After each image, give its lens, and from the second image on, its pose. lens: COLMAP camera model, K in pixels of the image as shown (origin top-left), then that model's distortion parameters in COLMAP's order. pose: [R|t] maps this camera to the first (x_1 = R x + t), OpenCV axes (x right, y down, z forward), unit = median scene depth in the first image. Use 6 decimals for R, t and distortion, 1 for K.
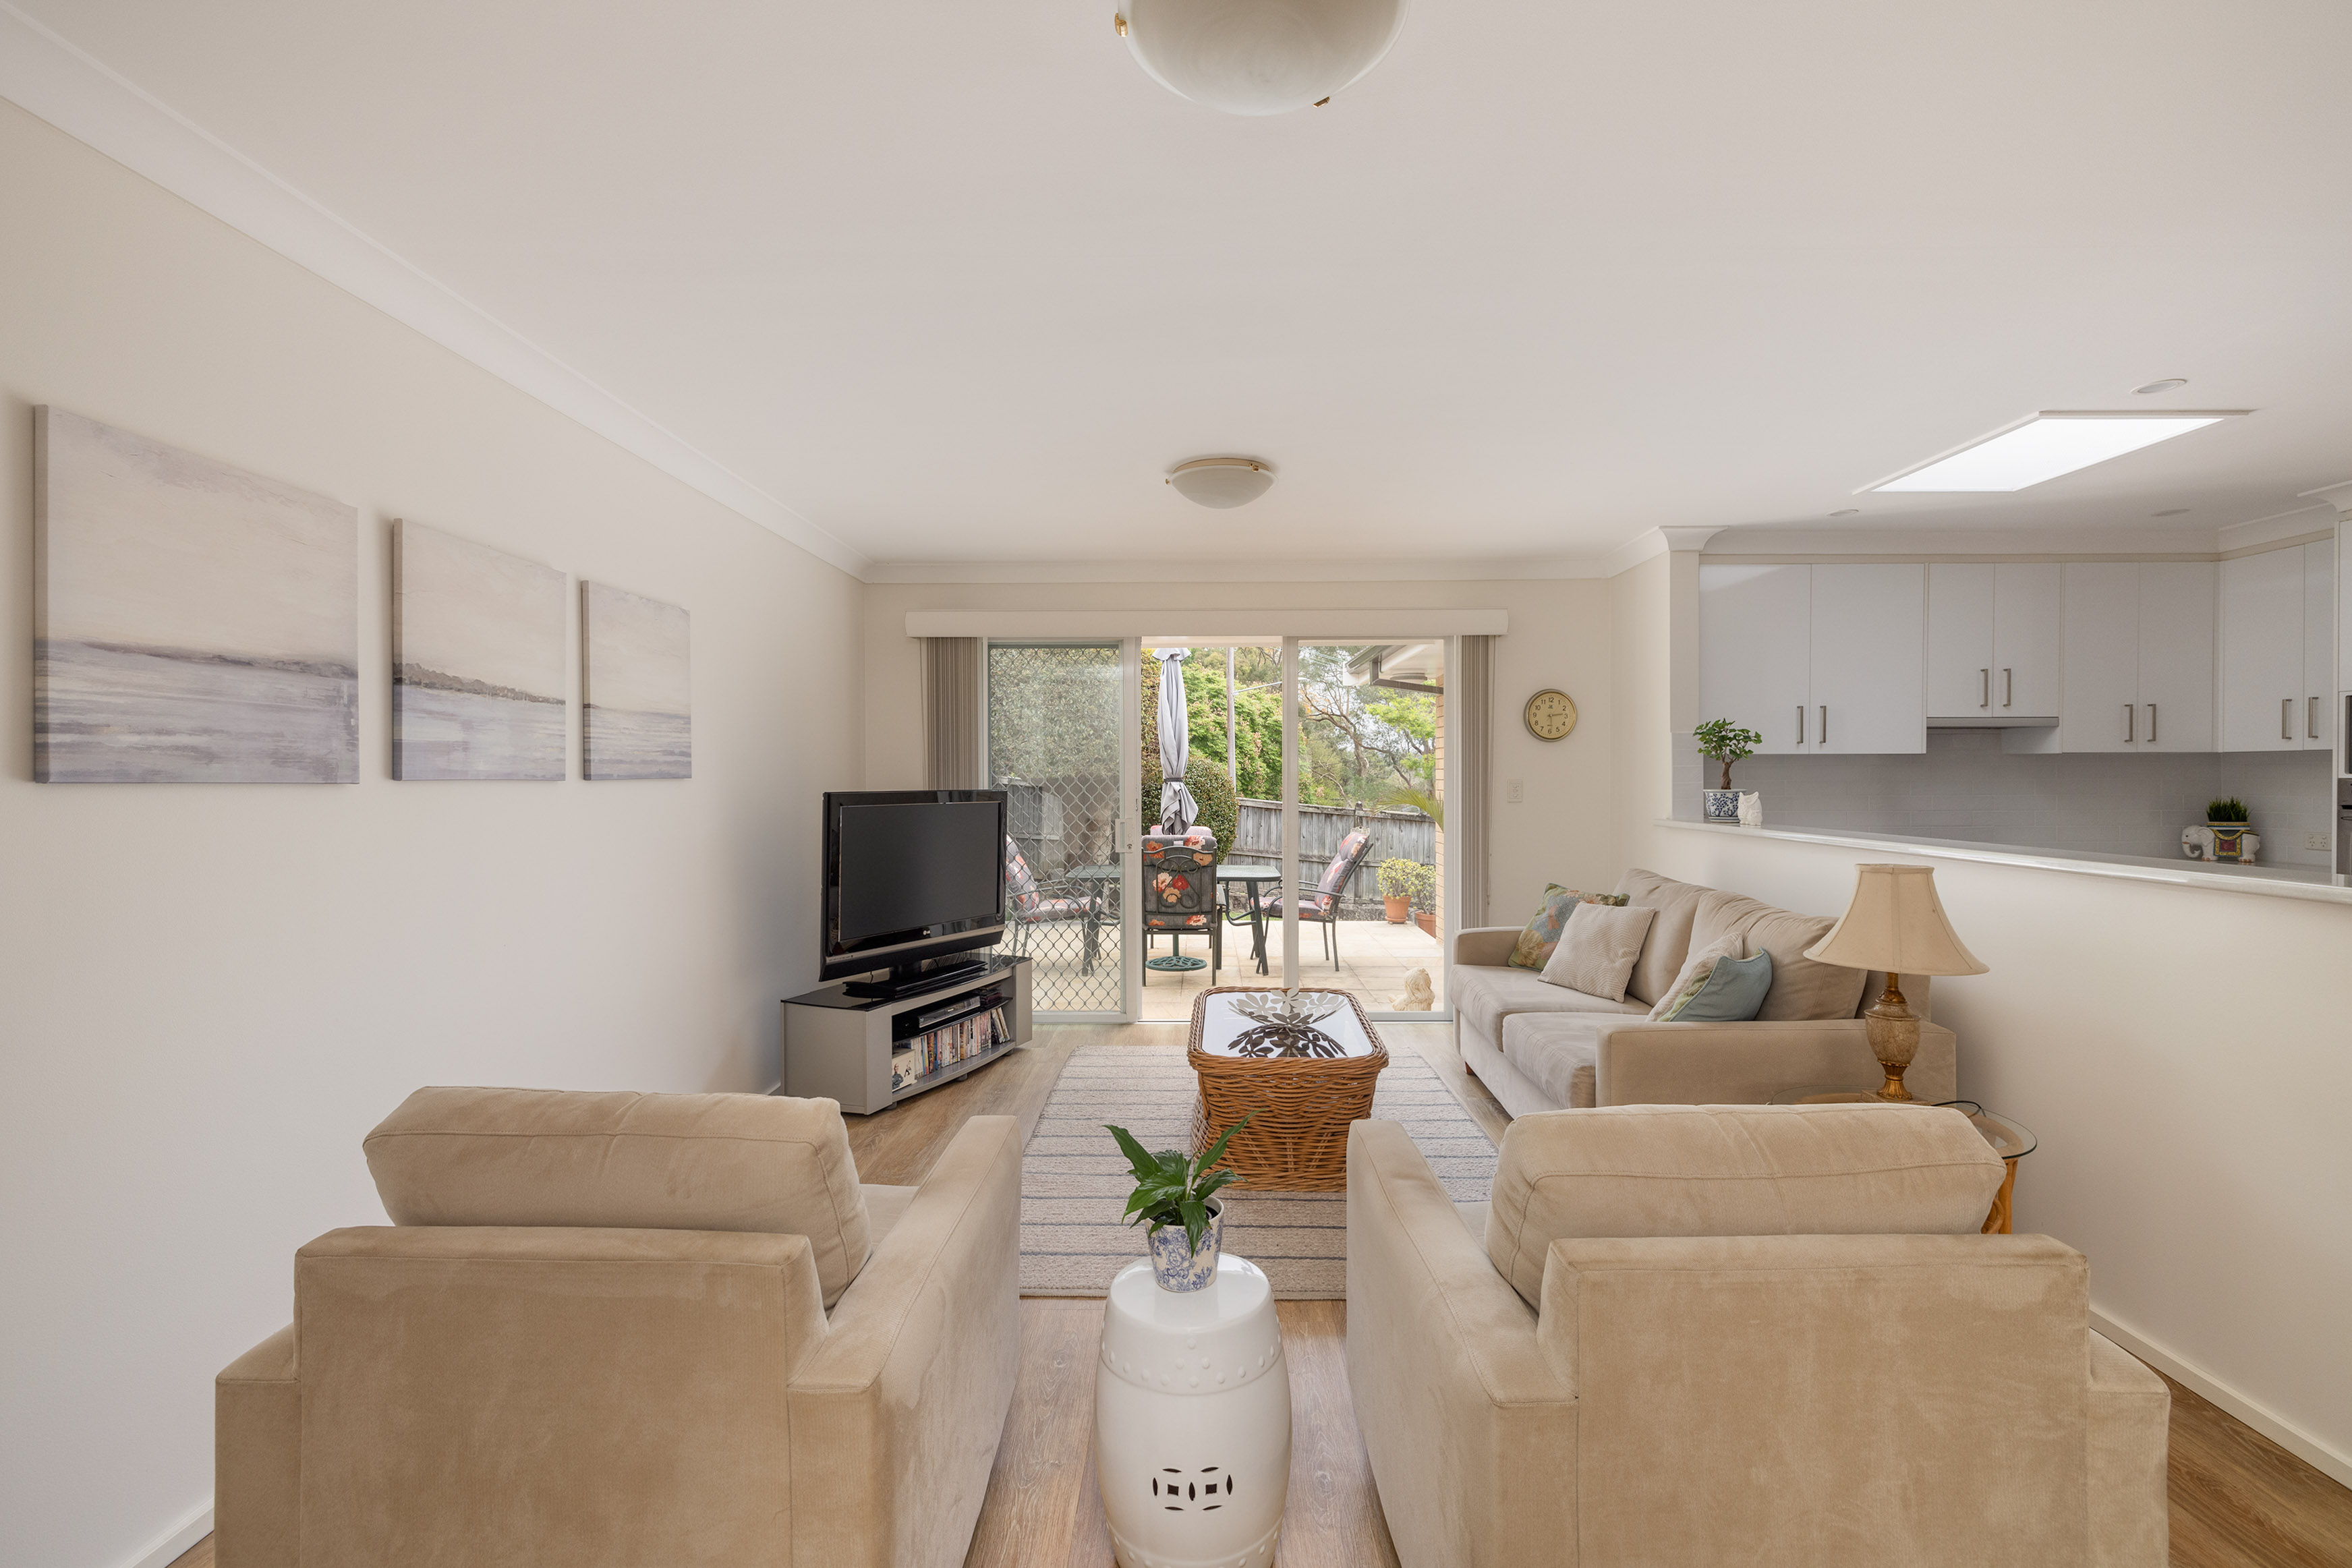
lens RADIAL K [[1015.6, 0, 1185.3], [0, 1015.6, 783.6], [0, 0, 1]] dist [0.000961, 0.000038]
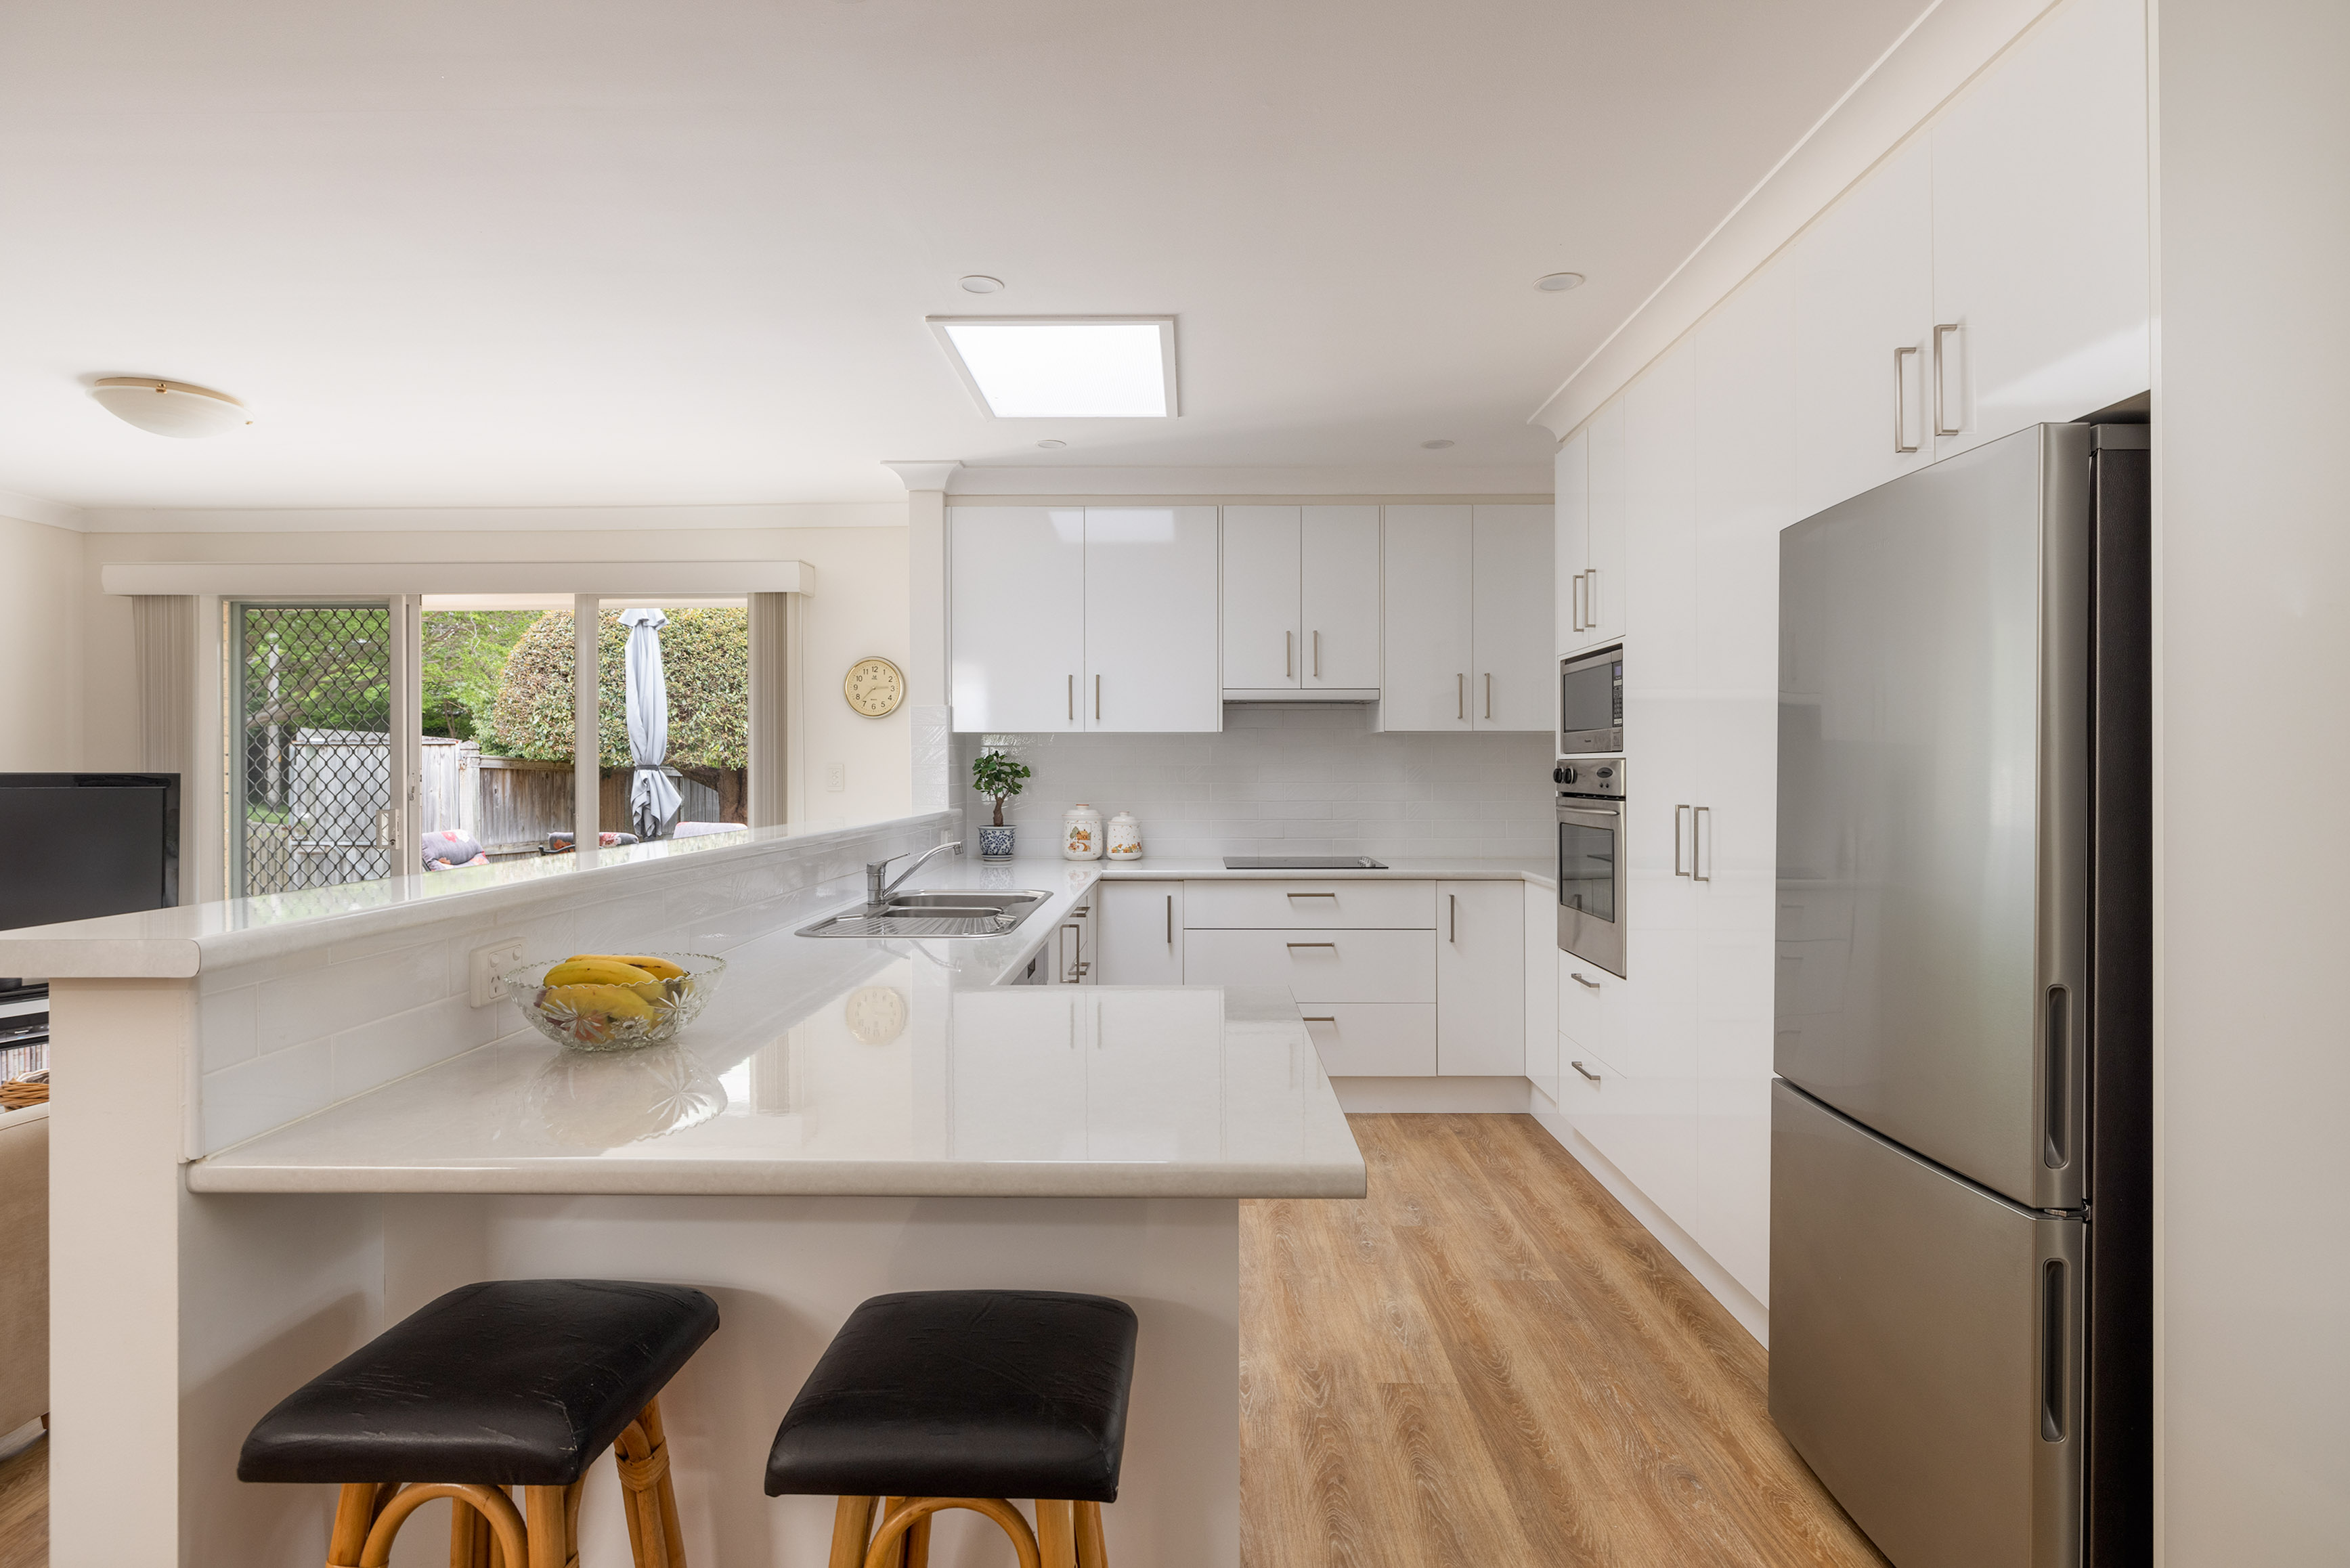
lens RADIAL K [[1183.8, 0, 1169.5], [0, 1183.8, 777.8], [0, 0, 1]] dist [0.006678, 0.000678]
pose [[0.999868, -0.000203, -0.016270, 0.620319], [0.000262, 0.999993, 0.003636, 0.003526], [0.016269, -0.003640, 0.999861, 0.023224]]
